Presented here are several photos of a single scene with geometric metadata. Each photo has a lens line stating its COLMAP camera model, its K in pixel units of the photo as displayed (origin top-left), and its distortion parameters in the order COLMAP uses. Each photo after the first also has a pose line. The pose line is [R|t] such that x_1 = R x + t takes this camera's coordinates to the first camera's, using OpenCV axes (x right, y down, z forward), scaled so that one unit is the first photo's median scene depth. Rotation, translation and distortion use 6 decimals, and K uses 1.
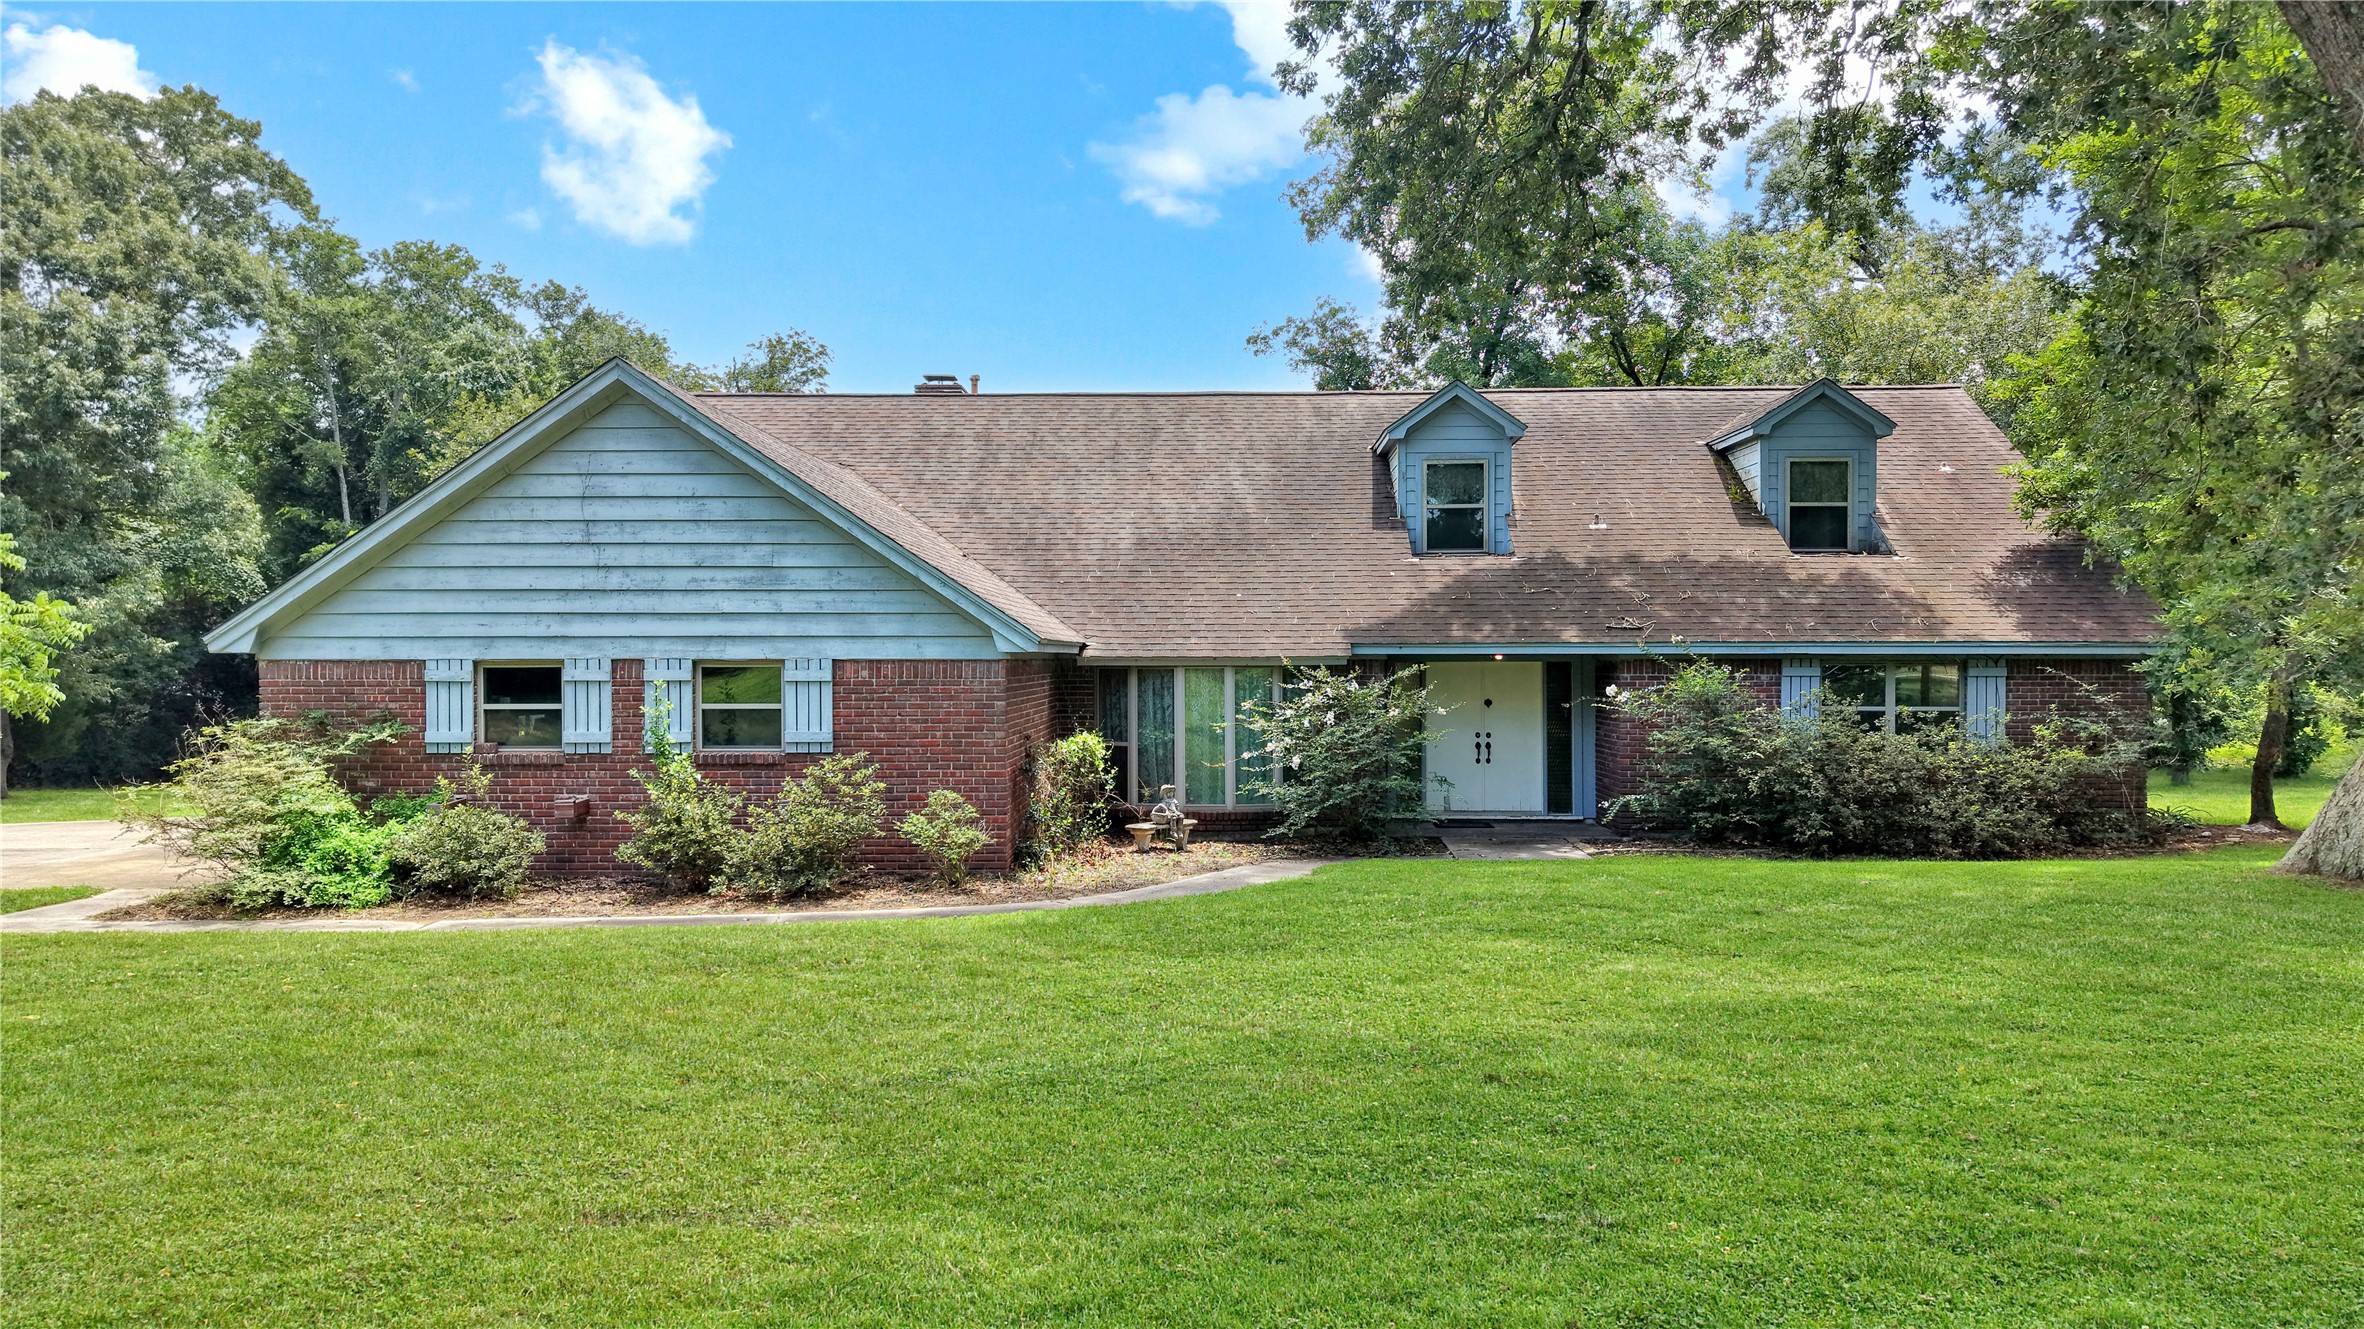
lens RADIAL K [[1618.8, 0, 1182.0], [0, 1618.8, 664.5], [0, 0, 1]] dist [0.063083, -0.093618]
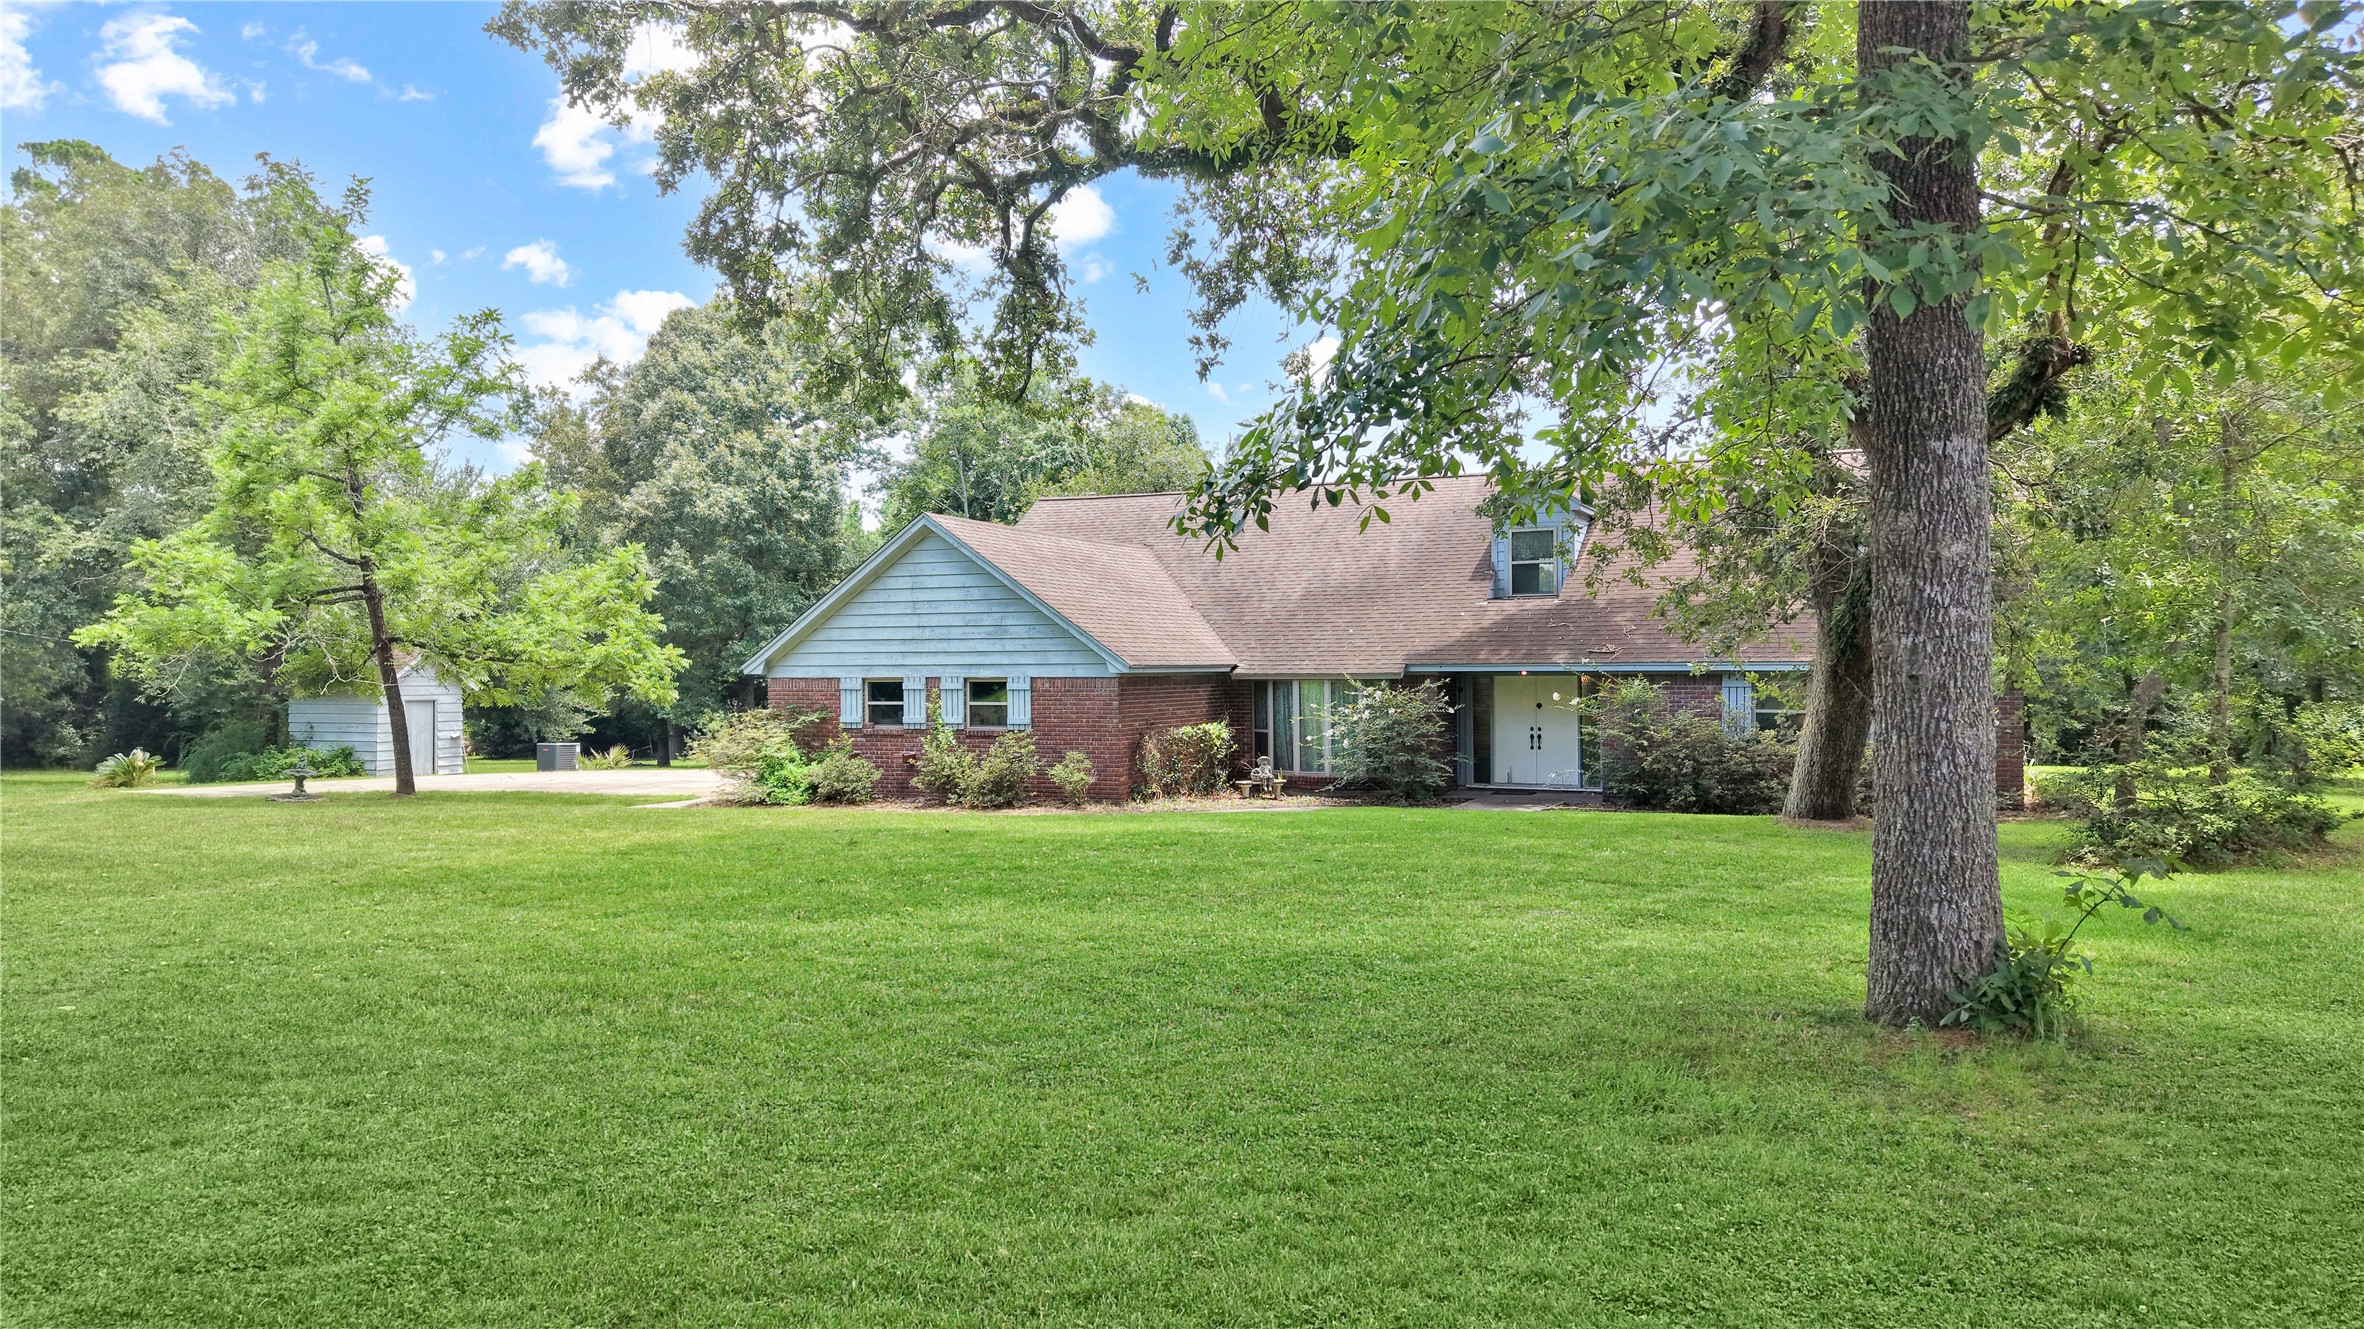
lens RADIAL K [[1618.8, 0, 1182.0], [0, 1618.8, 664.5], [0, 0, 1]] dist [0.063083, -0.093618]
pose [[0.913279, -0.004010, -0.407315, 0.643986], [0.003290, 0.999992, -0.002467, -0.012047], [0.407322, 0.000913, 0.913284, -0.528251]]
